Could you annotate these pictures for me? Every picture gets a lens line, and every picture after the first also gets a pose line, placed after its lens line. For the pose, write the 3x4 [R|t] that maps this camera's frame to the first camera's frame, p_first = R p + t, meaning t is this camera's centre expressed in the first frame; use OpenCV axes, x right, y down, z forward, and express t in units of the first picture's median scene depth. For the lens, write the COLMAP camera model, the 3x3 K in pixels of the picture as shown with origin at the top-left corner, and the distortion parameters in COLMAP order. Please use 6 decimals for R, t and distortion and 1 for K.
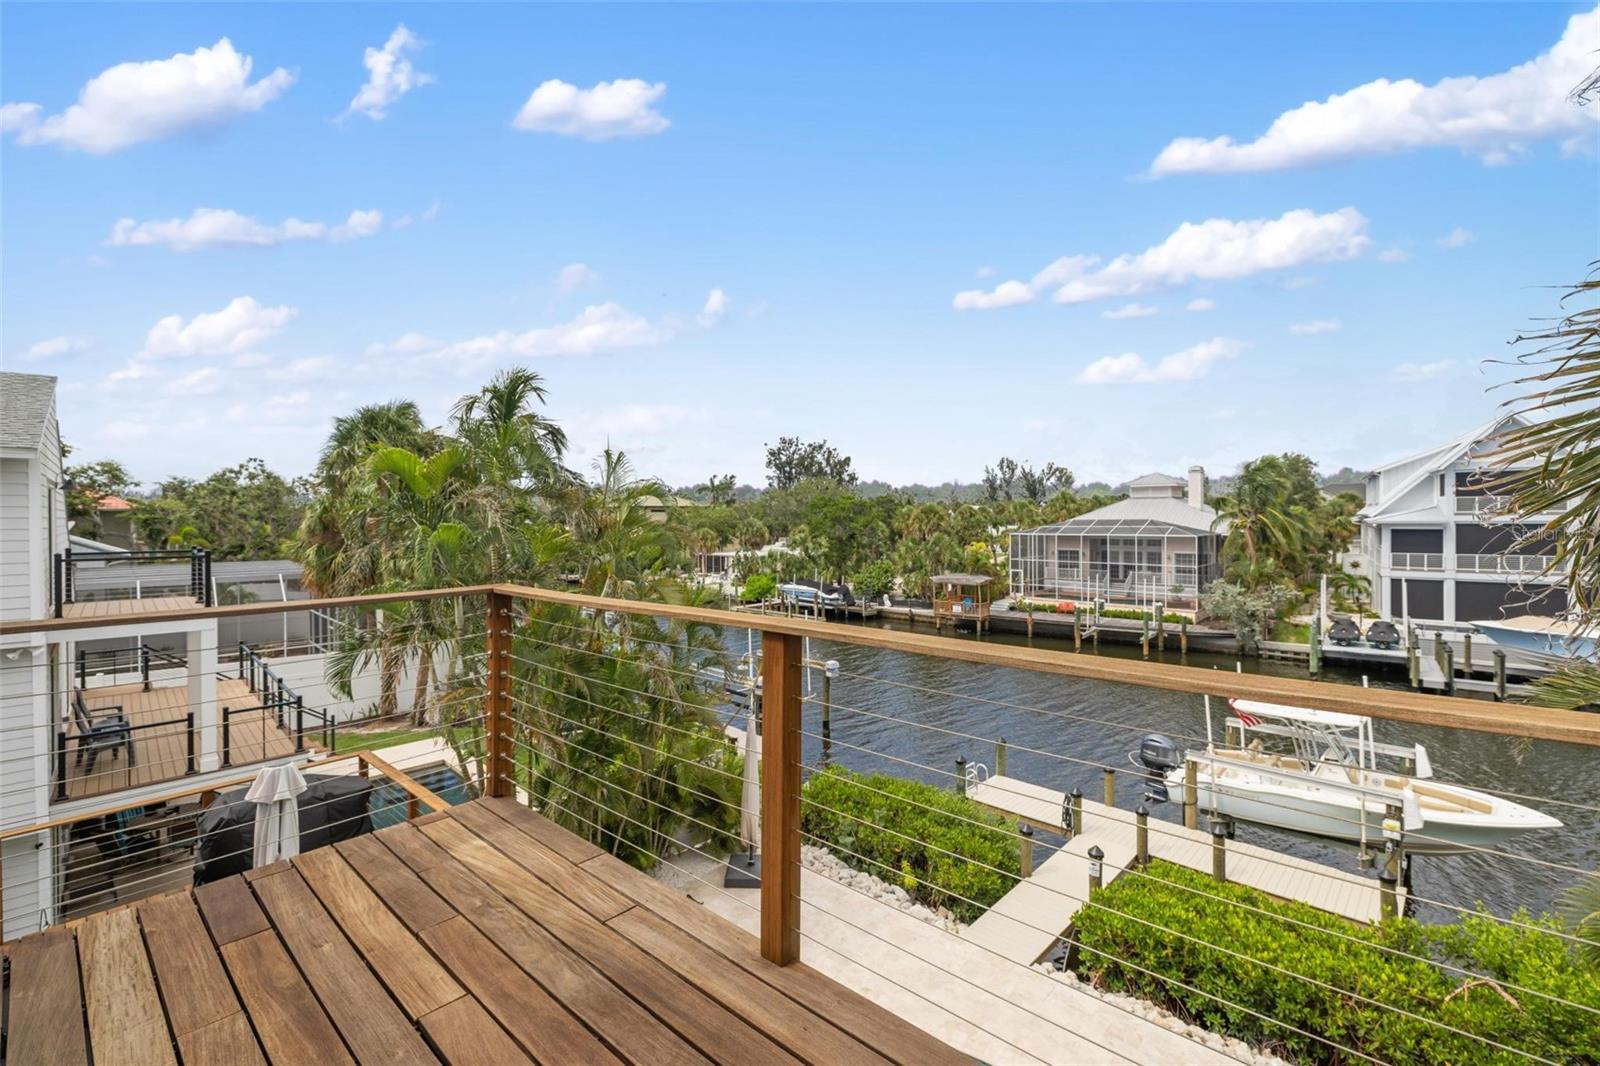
lens RADIAL K [[677.1, 0, 803.8], [0, 677.1, 535.9], [0, 0, 1]] dist [-0.004742, 0.000978]
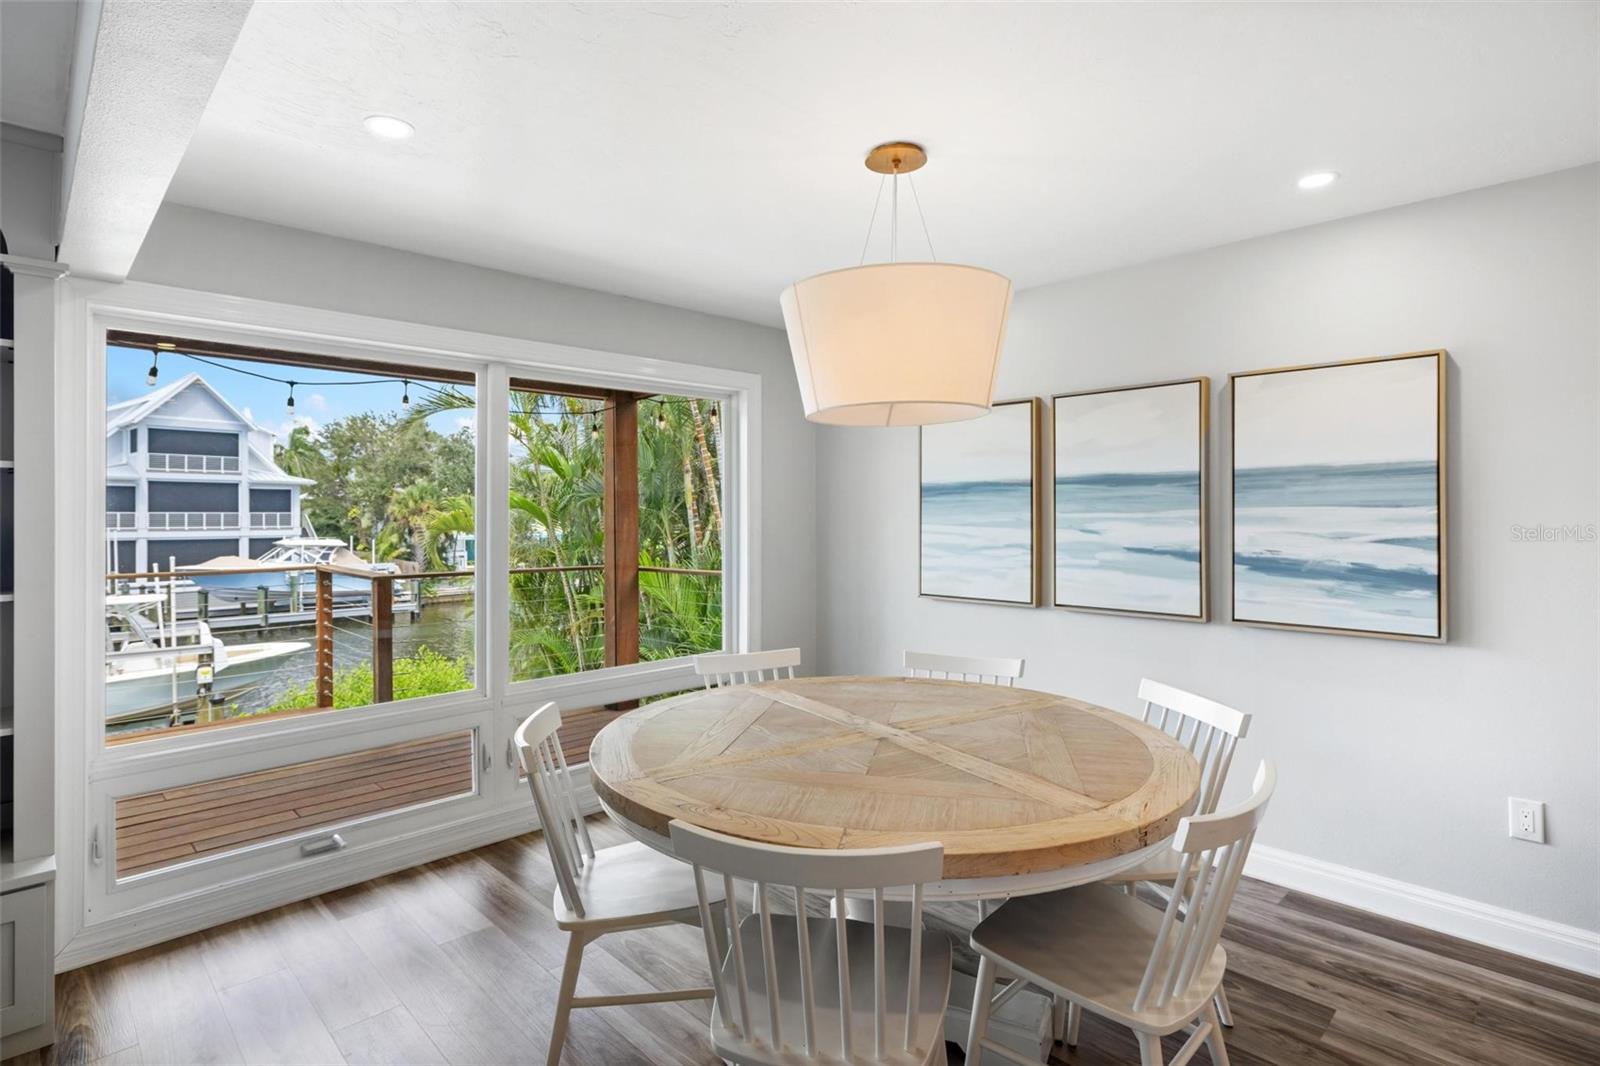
lens RADIAL K [[800.8, 0, 798.3], [0, 800.8, 517.1], [0, 0, 1]] dist [-0.000515, -0.000872]
pose [[0.080687, -0.003943, 0.996732, -0.104383], [0.029193, 0.999573, 0.001591, 0.056278], [-0.996312, 0.028969, 0.080767, -0.026935]]
